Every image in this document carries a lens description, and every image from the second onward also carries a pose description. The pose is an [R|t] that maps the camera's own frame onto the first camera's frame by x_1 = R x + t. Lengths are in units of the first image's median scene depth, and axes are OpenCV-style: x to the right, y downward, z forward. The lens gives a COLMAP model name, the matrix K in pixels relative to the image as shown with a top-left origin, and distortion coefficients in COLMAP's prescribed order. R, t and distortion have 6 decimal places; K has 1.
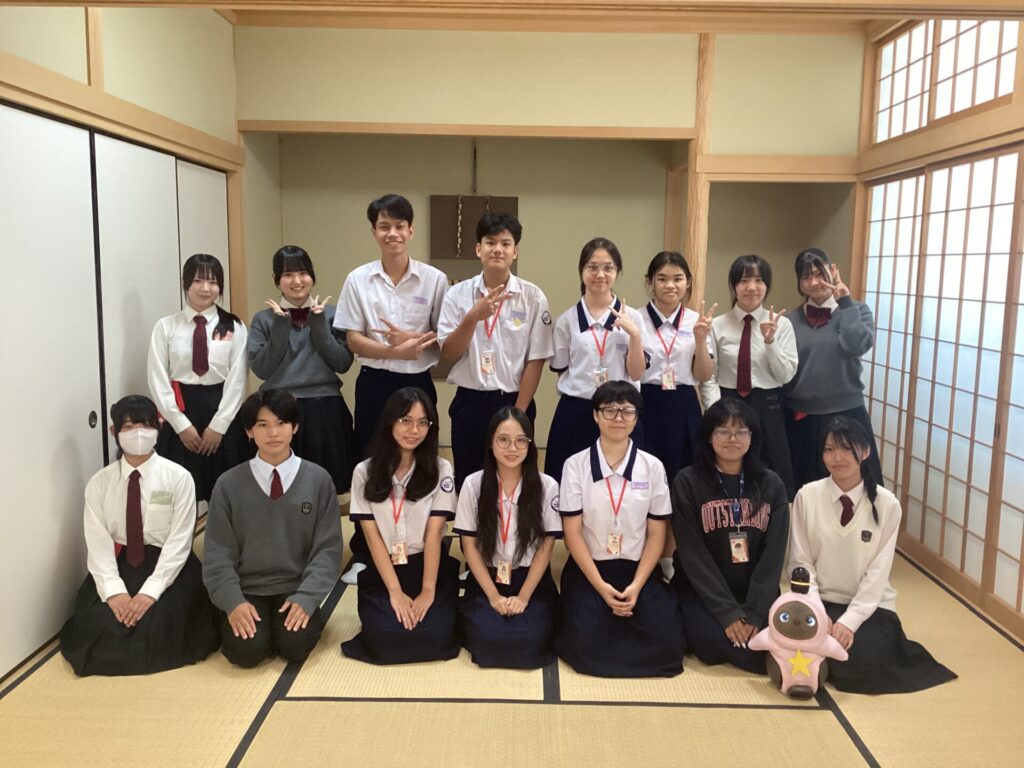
lens RADIAL K [[916.9, 0, 512.0], [0, 916.9, 384.0], [0, 0, 1]] dist [0.106206, -0.207884]
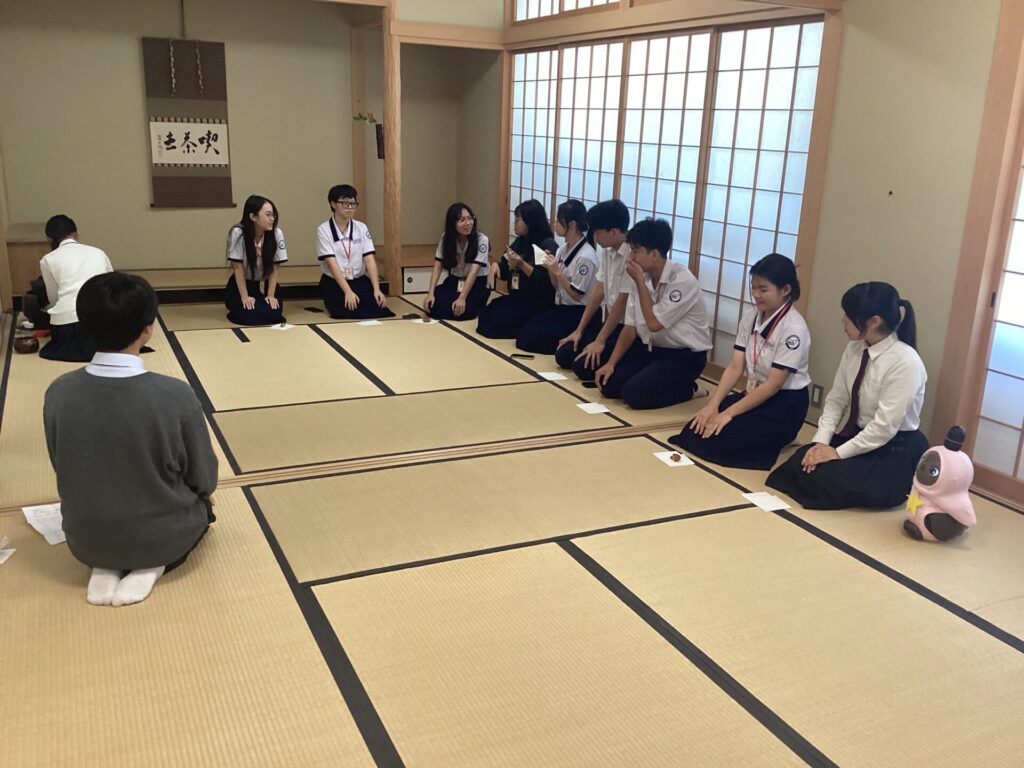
lens RADIAL K [[916.9, 0, 512.0], [0, 916.9, 384.0], [0, 0, 1]] dist [0.106206, -0.207884]
pose [[0.898897, -0.102972, 0.425889, -0.264421], [0.032206, 0.984891, 0.170152, 0.036034], [-0.436976, -0.139233, 0.888632, -0.298162]]
